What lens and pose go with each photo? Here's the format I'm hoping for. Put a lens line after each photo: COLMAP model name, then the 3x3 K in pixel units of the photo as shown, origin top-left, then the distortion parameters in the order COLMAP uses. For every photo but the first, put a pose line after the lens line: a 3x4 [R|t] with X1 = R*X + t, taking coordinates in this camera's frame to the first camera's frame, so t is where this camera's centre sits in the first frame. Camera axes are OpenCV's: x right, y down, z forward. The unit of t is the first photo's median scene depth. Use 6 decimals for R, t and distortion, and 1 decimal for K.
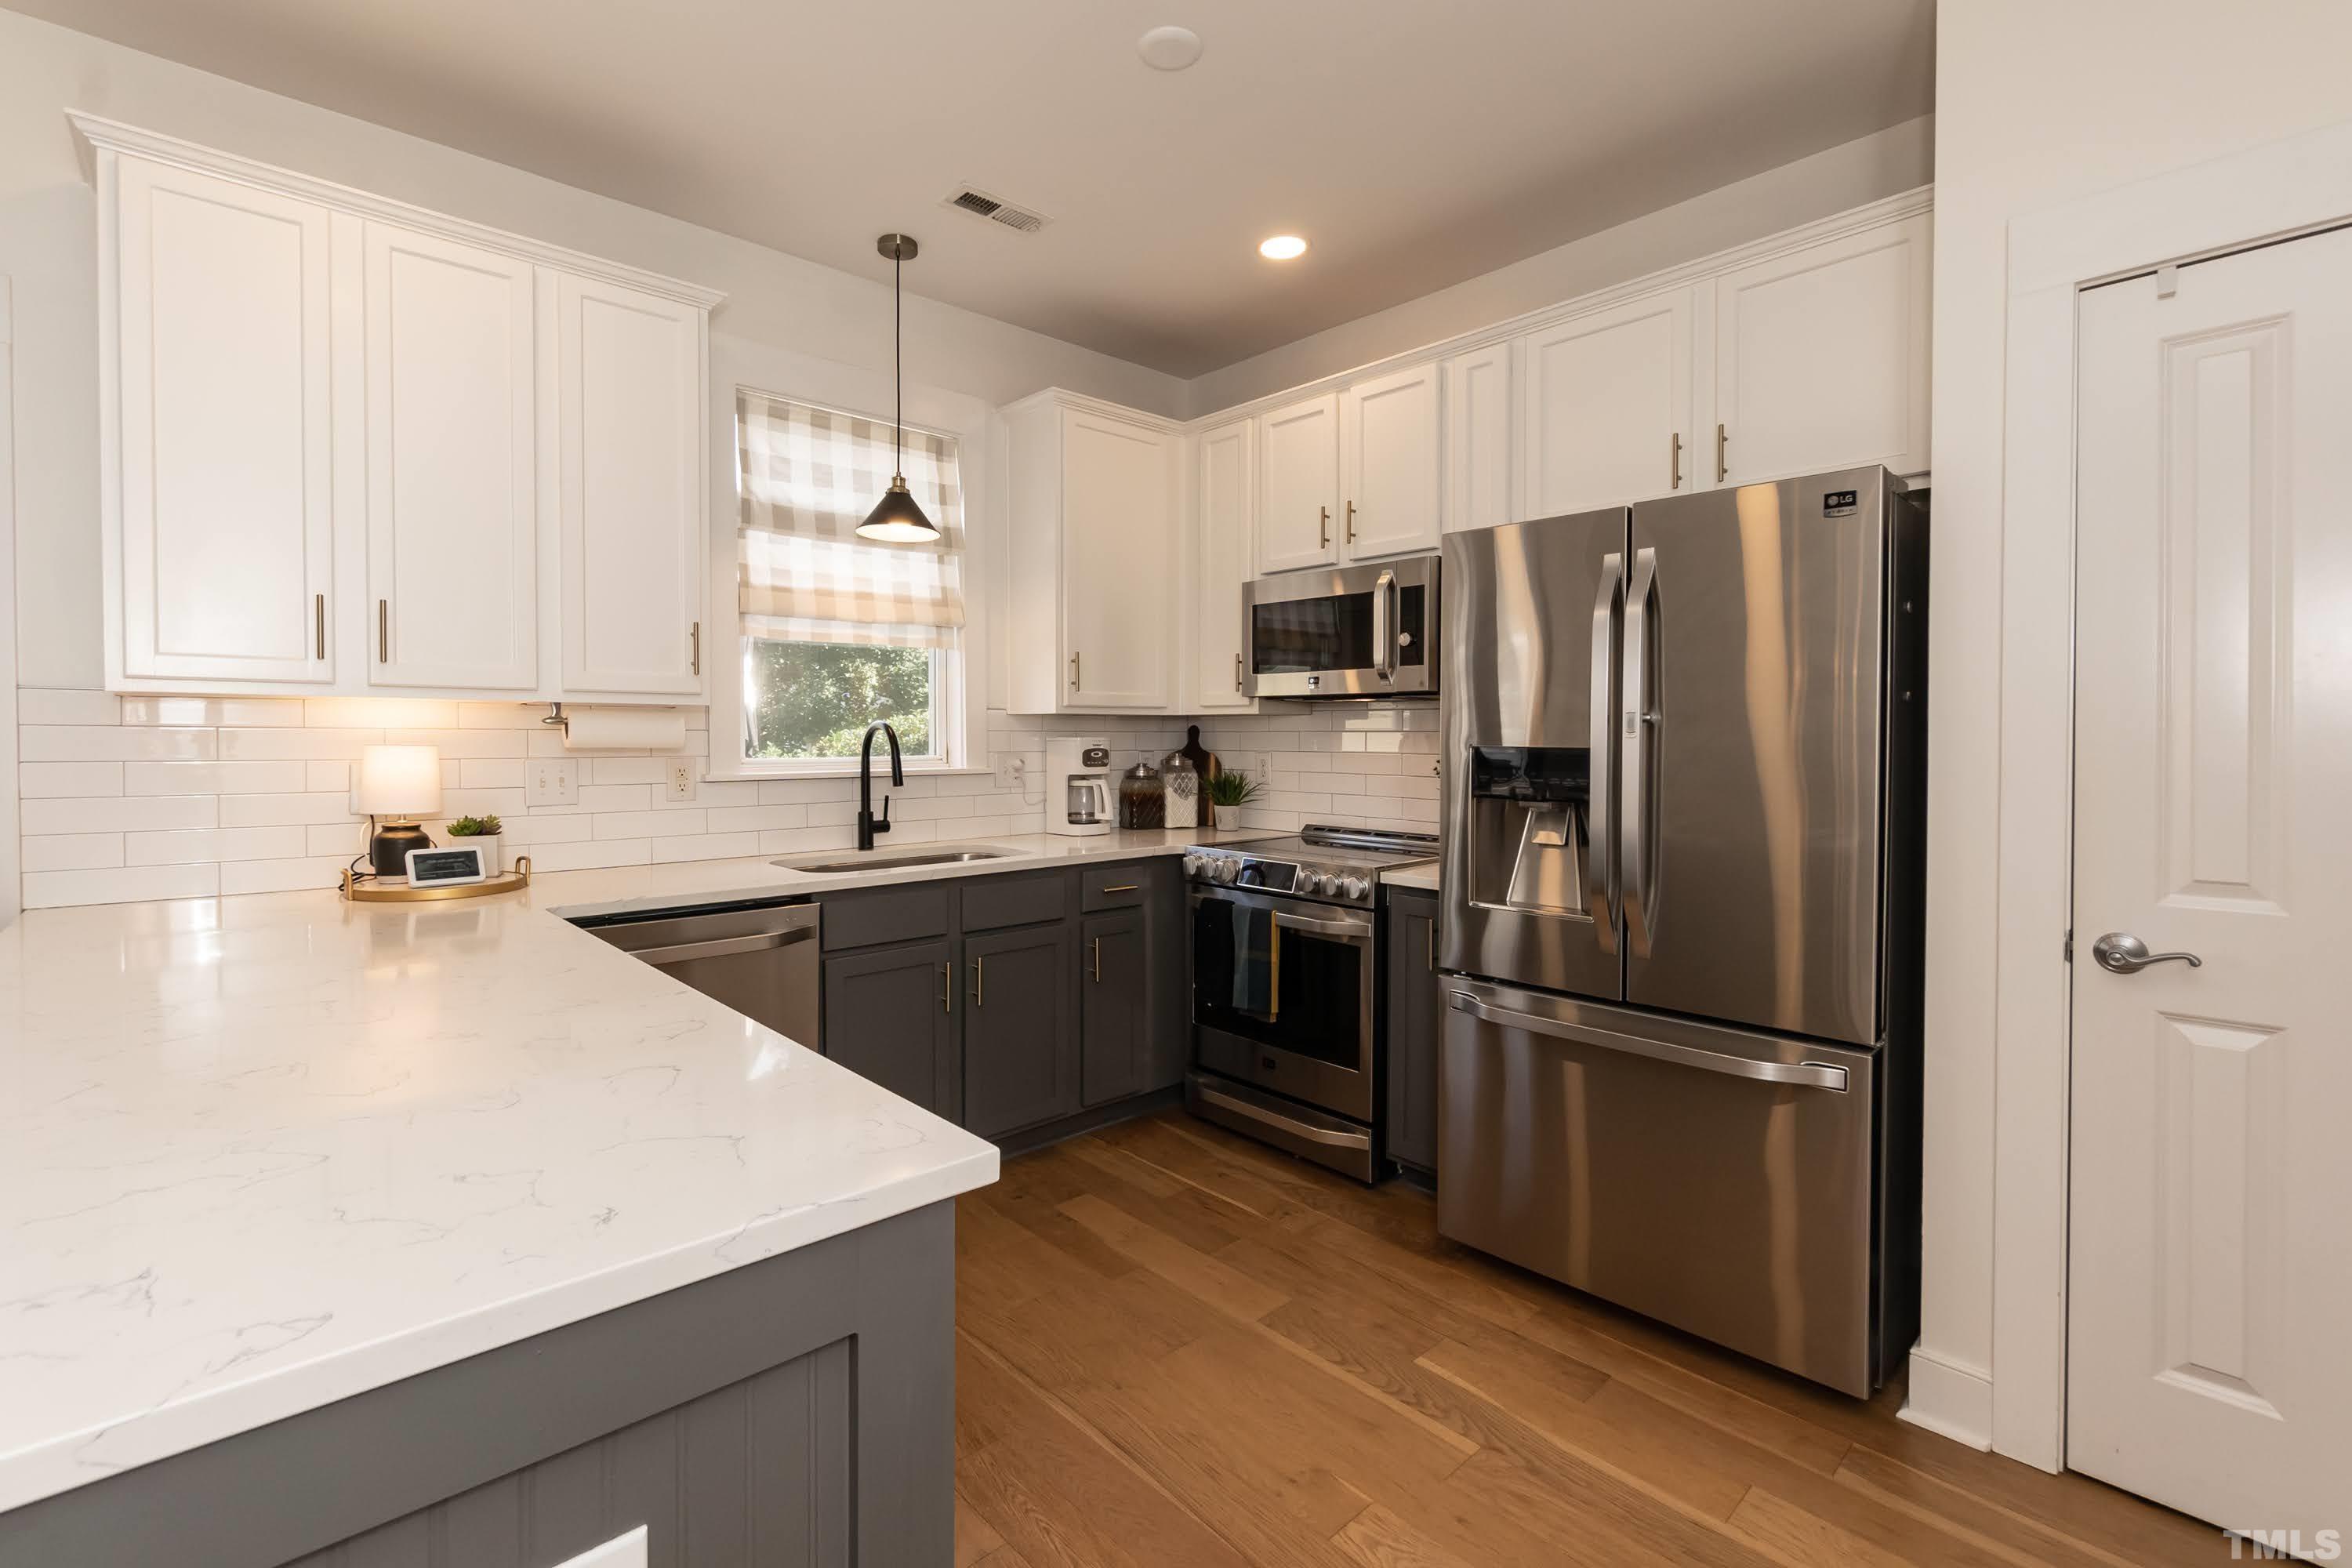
lens RADIAL K [[1027.1, 0, 1175.5], [0, 1027.1, 753.9], [0, 0, 1]] dist [-0.000731, 0.000286]
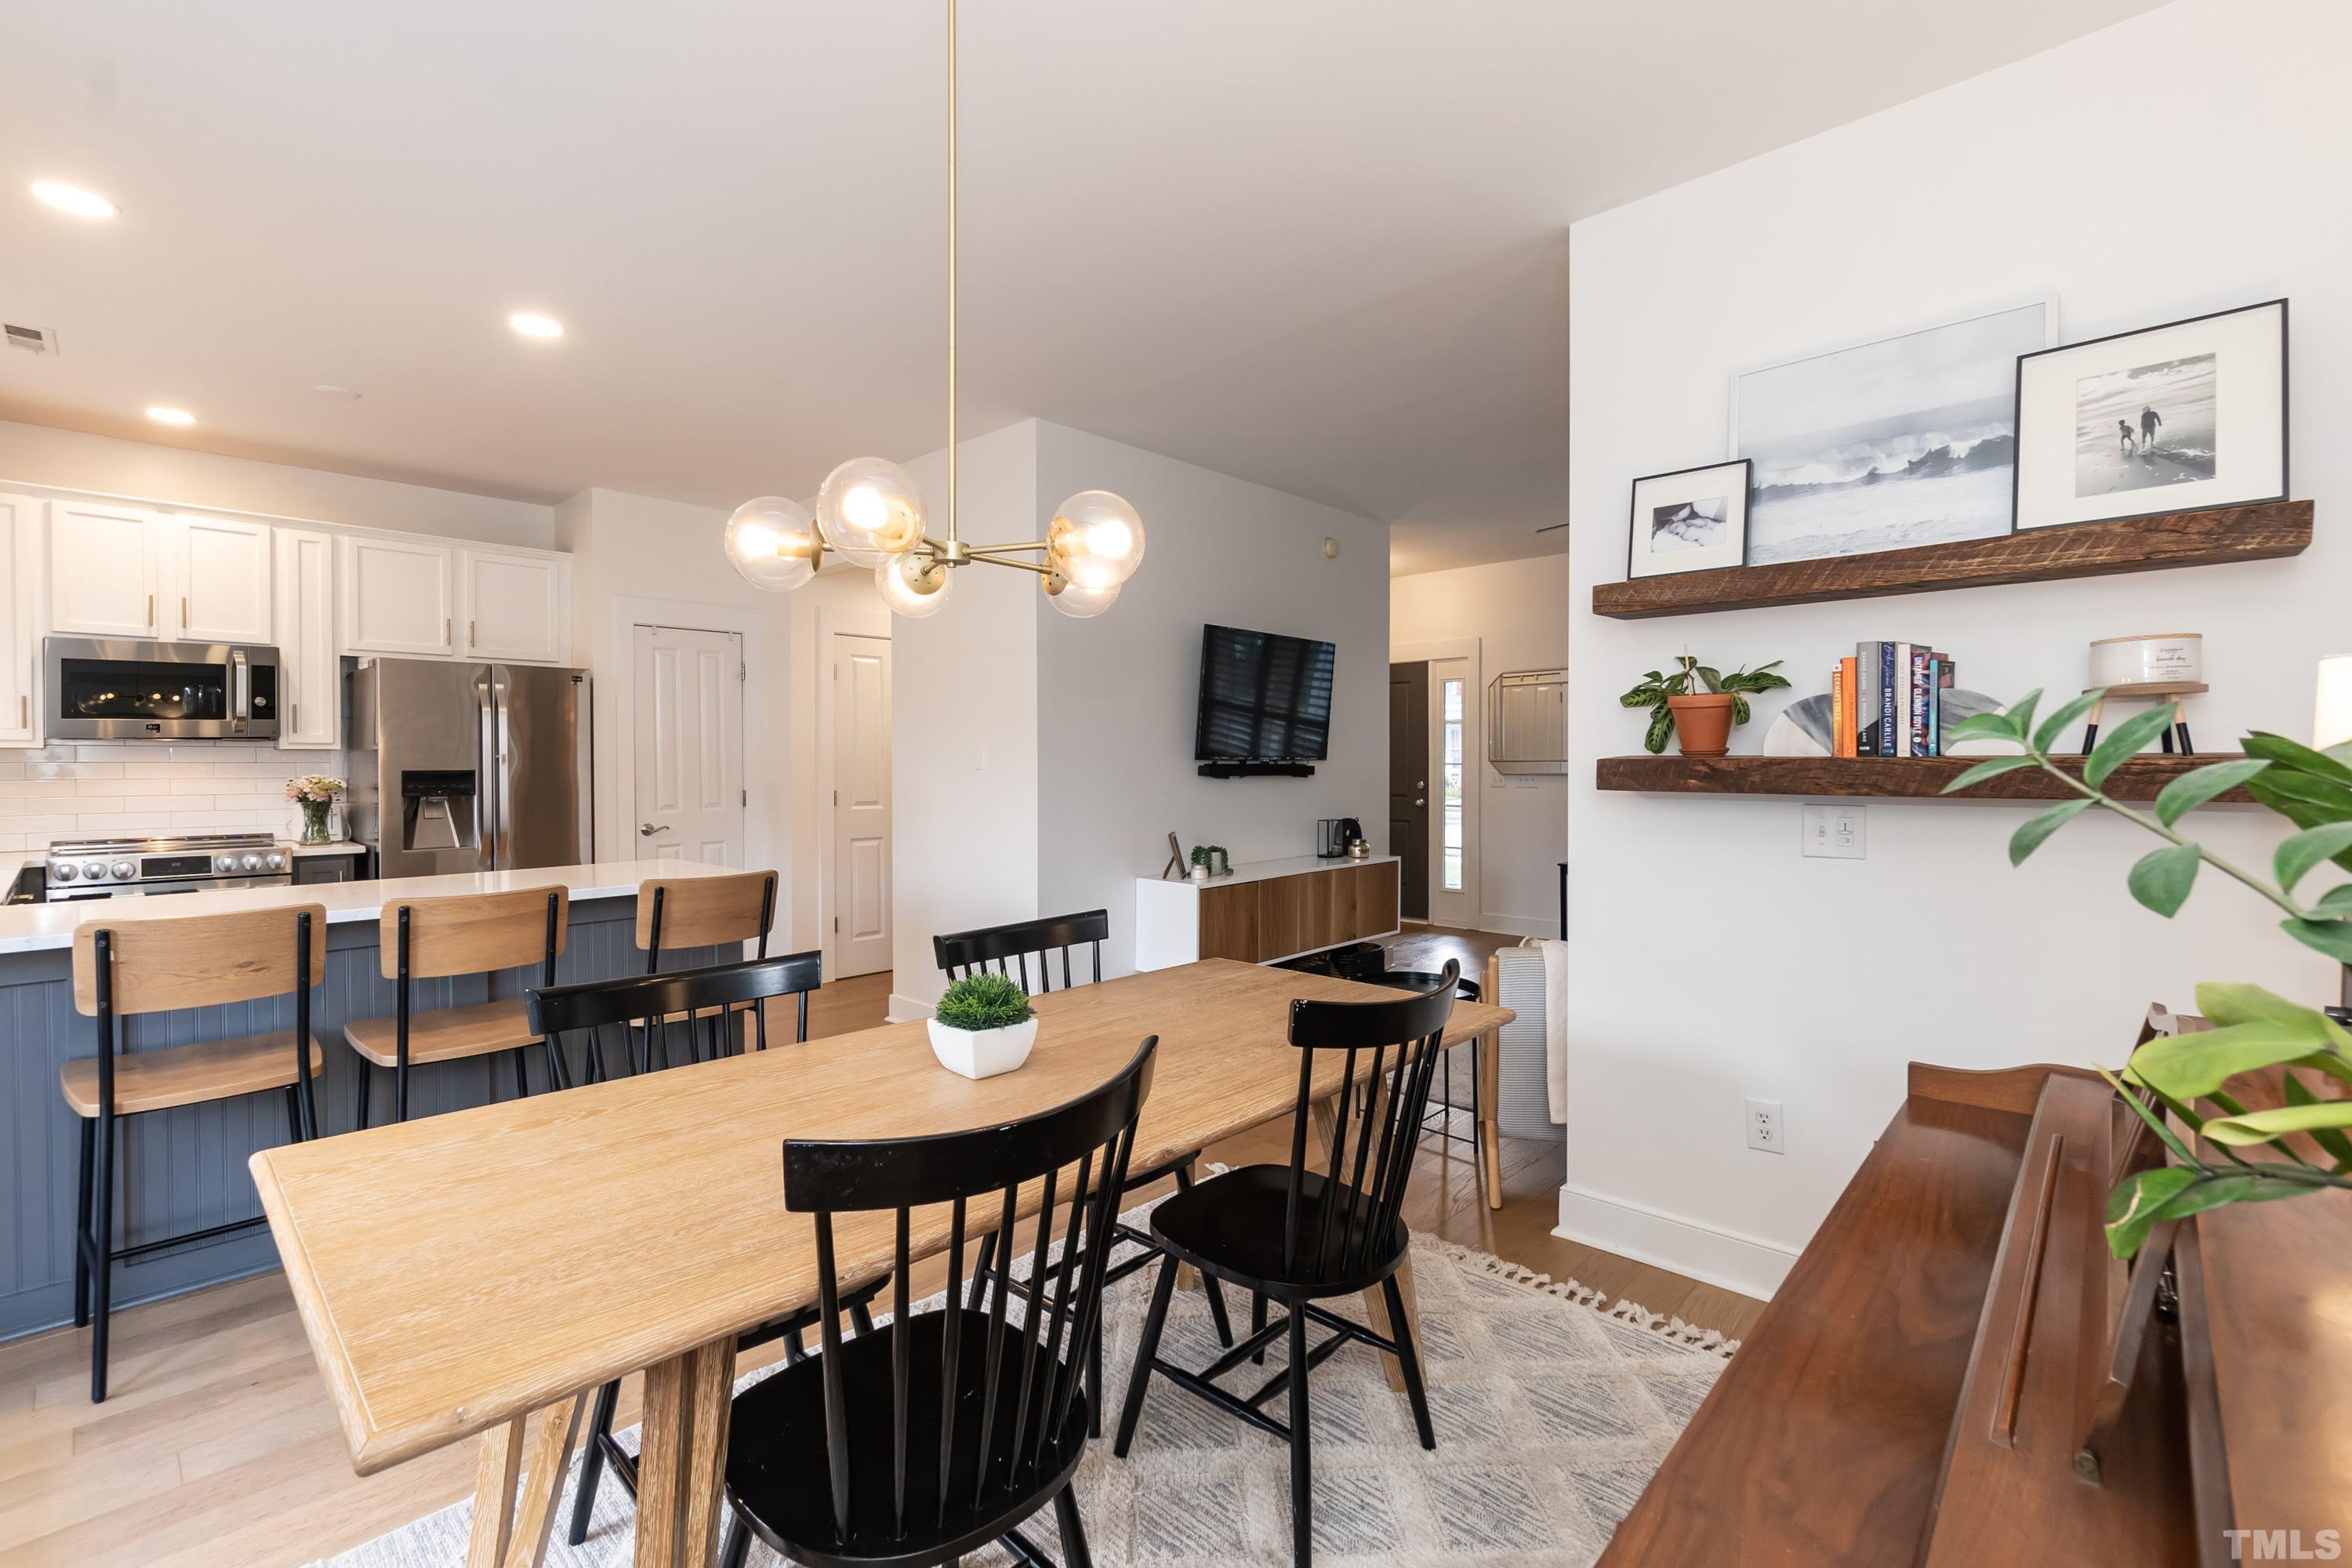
lens RADIAL K [[1019.1, 0, 1128.3], [0, 1019.1, 770.1], [0, 0, 1]] dist [-0.000609, -0.000001]
pose [[-0.037613, -0.011633, 0.999225, -1.312922], [0.021783, 0.999685, 0.012459, -0.000782], [-0.999055, 0.022234, -0.037348, -0.233905]]
